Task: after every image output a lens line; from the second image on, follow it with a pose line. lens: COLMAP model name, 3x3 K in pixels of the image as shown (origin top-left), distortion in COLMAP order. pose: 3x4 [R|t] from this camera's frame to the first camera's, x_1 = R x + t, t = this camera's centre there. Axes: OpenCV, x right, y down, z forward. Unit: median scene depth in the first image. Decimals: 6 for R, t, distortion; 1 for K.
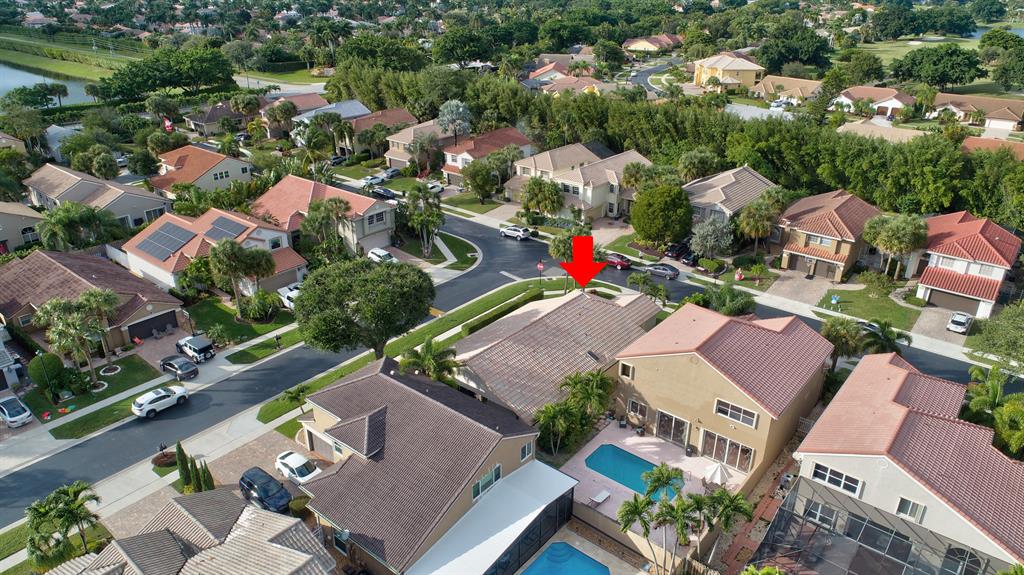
lens RADIAL K [[697.0, 0, 516.1], [0, 697.0, 285.7], [0, 0, 1]] dist [0.003578, -0.000416]
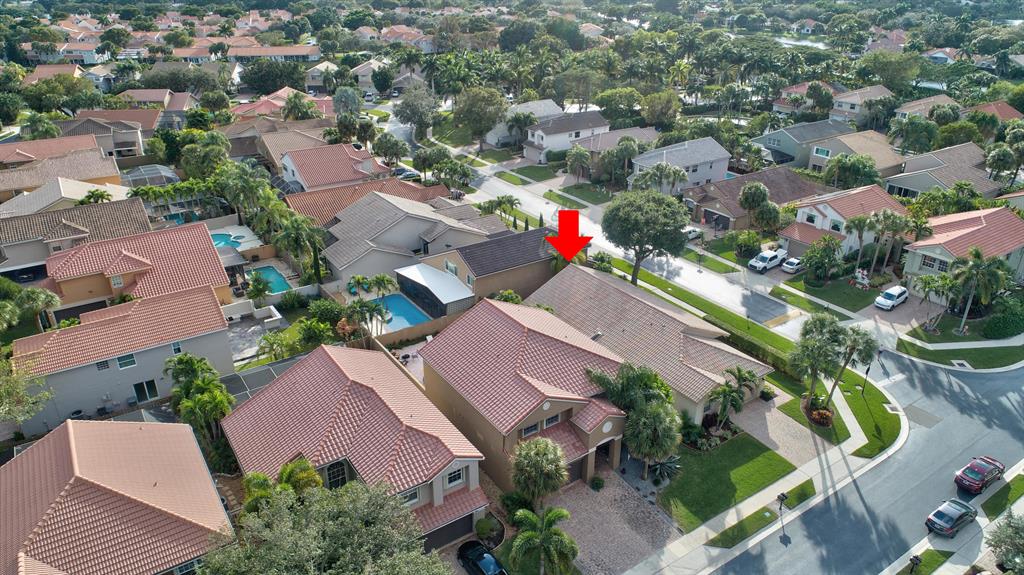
lens RADIAL K [[697.0, 0, 510.6], [0, 697.0, 288.4], [0, 0, 1]] dist [0.003578, -0.000416]
pose [[-0.293097, 0.398343, -0.869147, 0.722849], [-0.398731, 0.775313, 0.489799, -0.293390], [0.868969, 0.490115, -0.068410, 0.650533]]
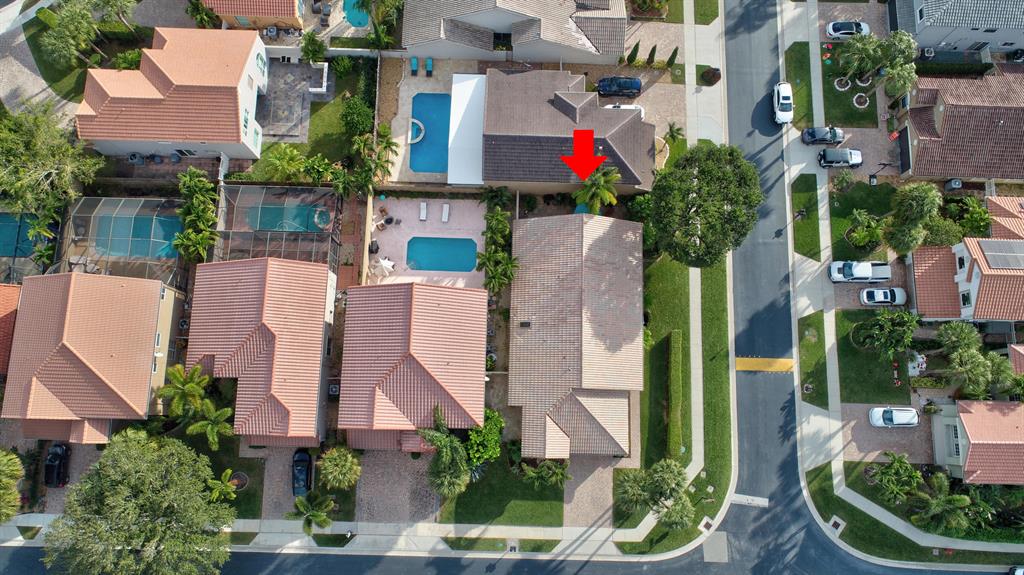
lens RADIAL K [[697.0, 0, 507.2], [0, 697.0, 285.6], [0, 0, 1]] dist [0.003578, -0.000416]
pose [[-0.794550, 0.592427, -0.133116, 0.171649], [-0.268631, -0.146358, 0.952059, -0.654759], [0.544543, 0.792218, 0.275433, 0.444962]]
